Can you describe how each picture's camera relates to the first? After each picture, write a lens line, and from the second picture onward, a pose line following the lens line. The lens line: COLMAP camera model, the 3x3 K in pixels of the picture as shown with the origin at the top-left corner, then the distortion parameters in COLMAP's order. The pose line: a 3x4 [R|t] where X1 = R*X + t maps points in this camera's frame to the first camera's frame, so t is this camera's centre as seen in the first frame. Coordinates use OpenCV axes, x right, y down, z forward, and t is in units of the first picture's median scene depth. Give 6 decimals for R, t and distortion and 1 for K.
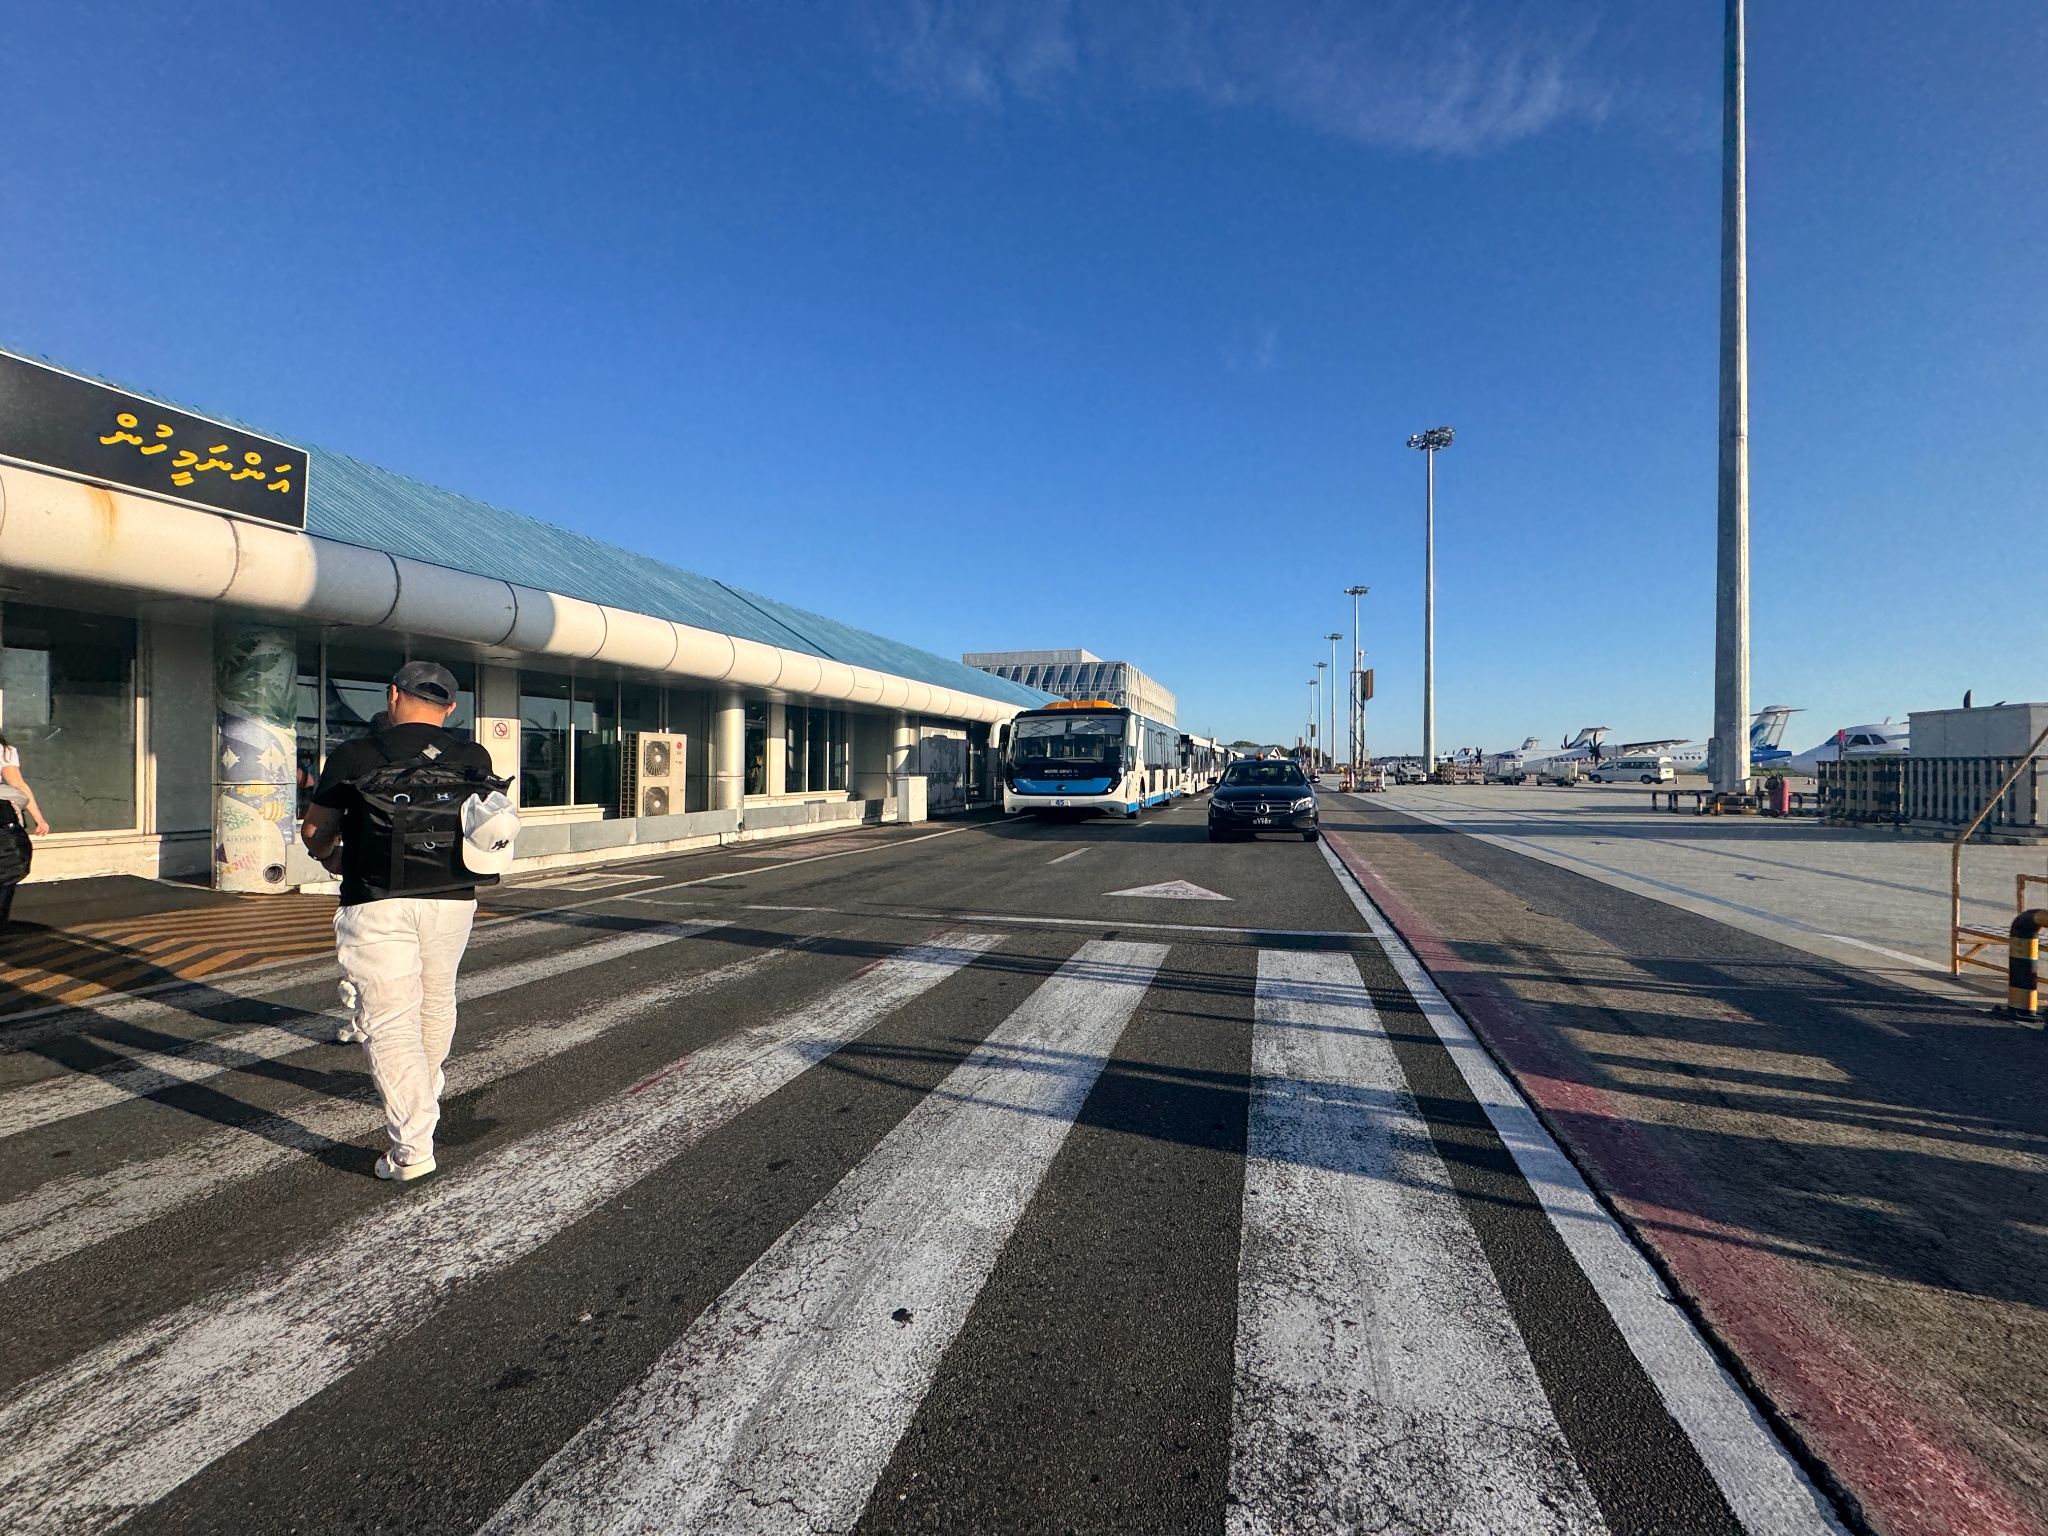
lens RADIAL K [[820.6, 0, 1027.0], [0, 820.6, 763.4], [0, 0, 1]] dist [-0.000205, -0.000187]
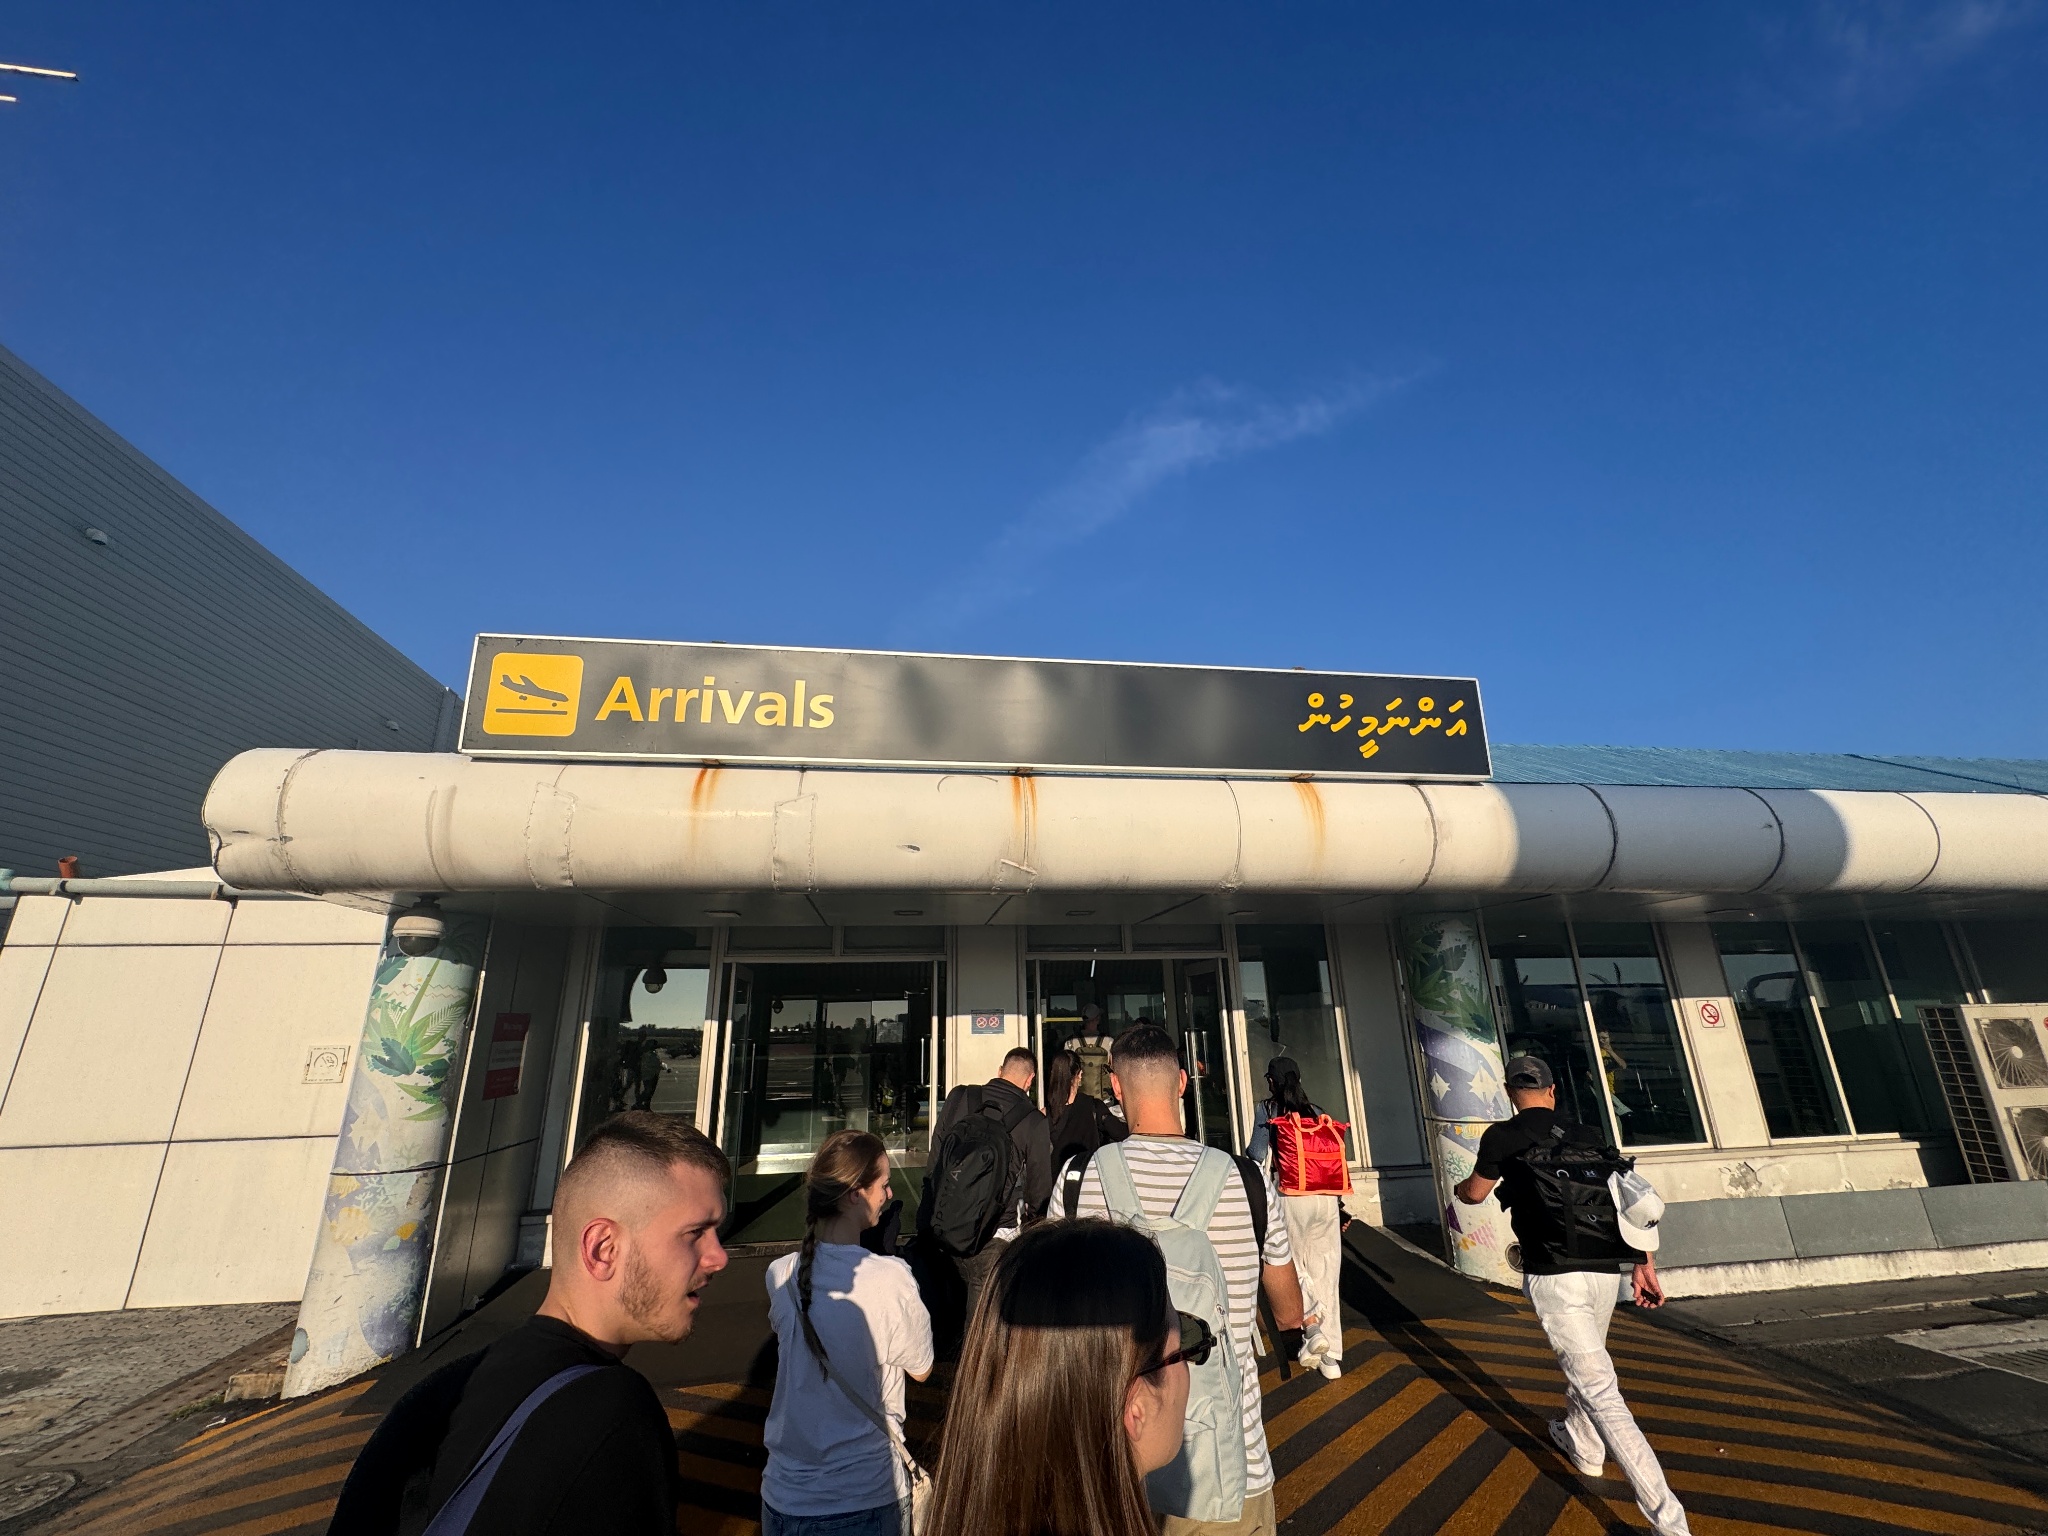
lens RADIAL K [[820.6, 0, 1021.7], [0, 820.6, 768.7], [0, 0, 1]] dist [-0.000205, -0.000187]
pose [[0.433247, -0.286182, -0.854632, -0.432105], [0.028983, 0.952182, -0.304154, -0.078032], [0.900809, 0.107004, 0.420825, 0.304822]]
